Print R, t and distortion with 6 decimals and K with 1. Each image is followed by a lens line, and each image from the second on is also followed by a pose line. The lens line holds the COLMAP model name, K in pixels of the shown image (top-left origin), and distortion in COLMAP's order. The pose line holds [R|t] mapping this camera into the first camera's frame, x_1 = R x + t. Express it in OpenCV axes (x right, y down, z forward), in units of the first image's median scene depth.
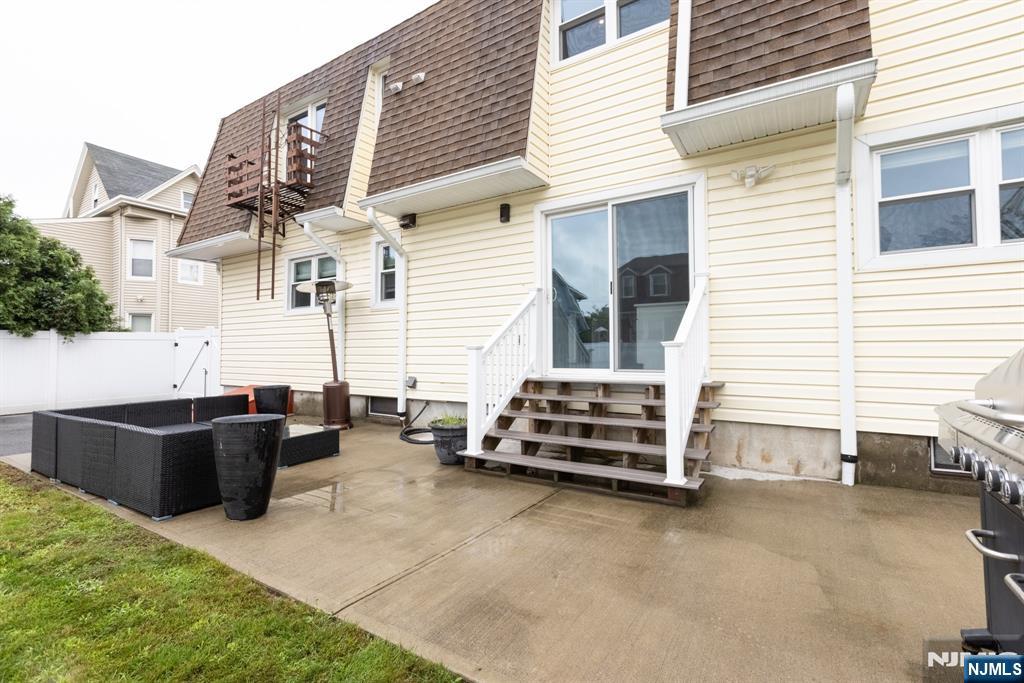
lens RADIAL K [[467.1, 0, 508.9], [0, 467.1, 341.6], [0, 0, 1]] dist [0.002216, 0.000591]
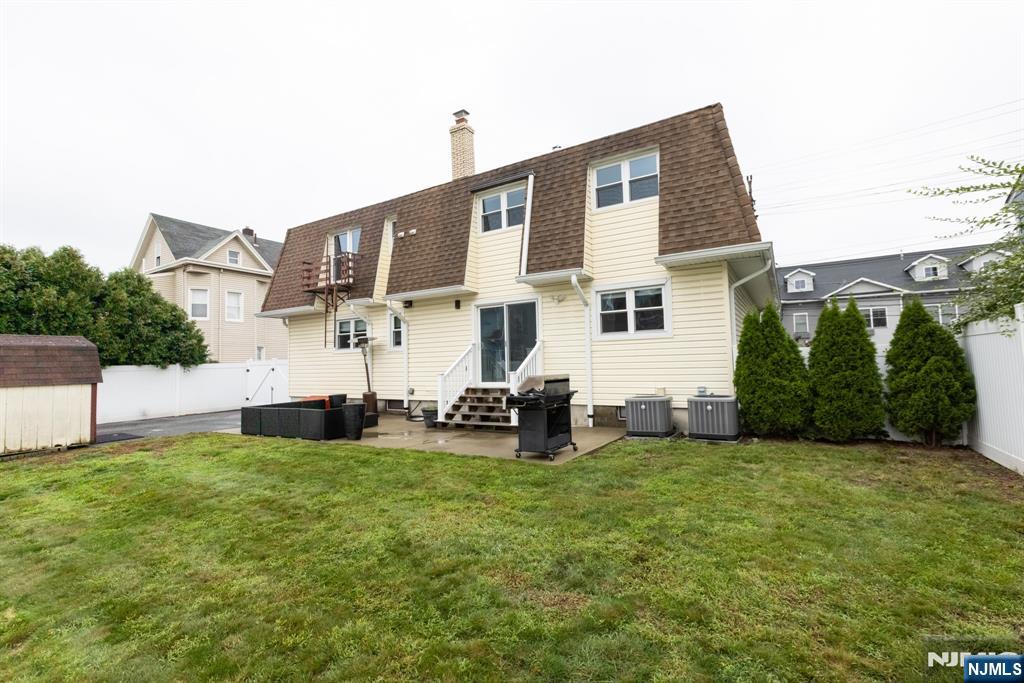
lens RADIAL K [[467.1, 0, 509.6], [0, 467.1, 341.1], [0, 0, 1]] dist [0.002216, 0.000591]
pose [[0.999578, -0.020553, 0.020534, 0.156290], [0.021071, 0.999458, -0.025312, -0.059370], [-0.020002, 0.025734, 0.999469, -0.917617]]
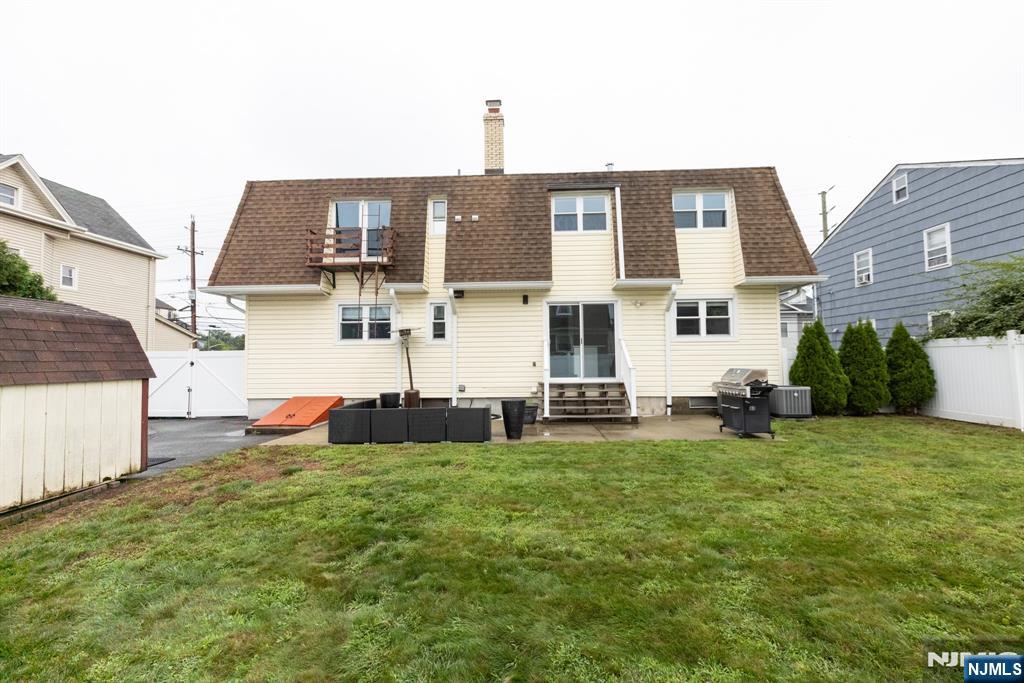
lens RADIAL K [[467.1, 0, 510.1], [0, 467.1, 341.9], [0, 0, 1]] dist [0.002216, 0.000591]
pose [[0.858553, 0.015967, 0.512477, -0.992586], [-0.005342, 0.999739, -0.022199, -0.048455], [-0.512698, 0.016321, 0.858414, -0.607661]]
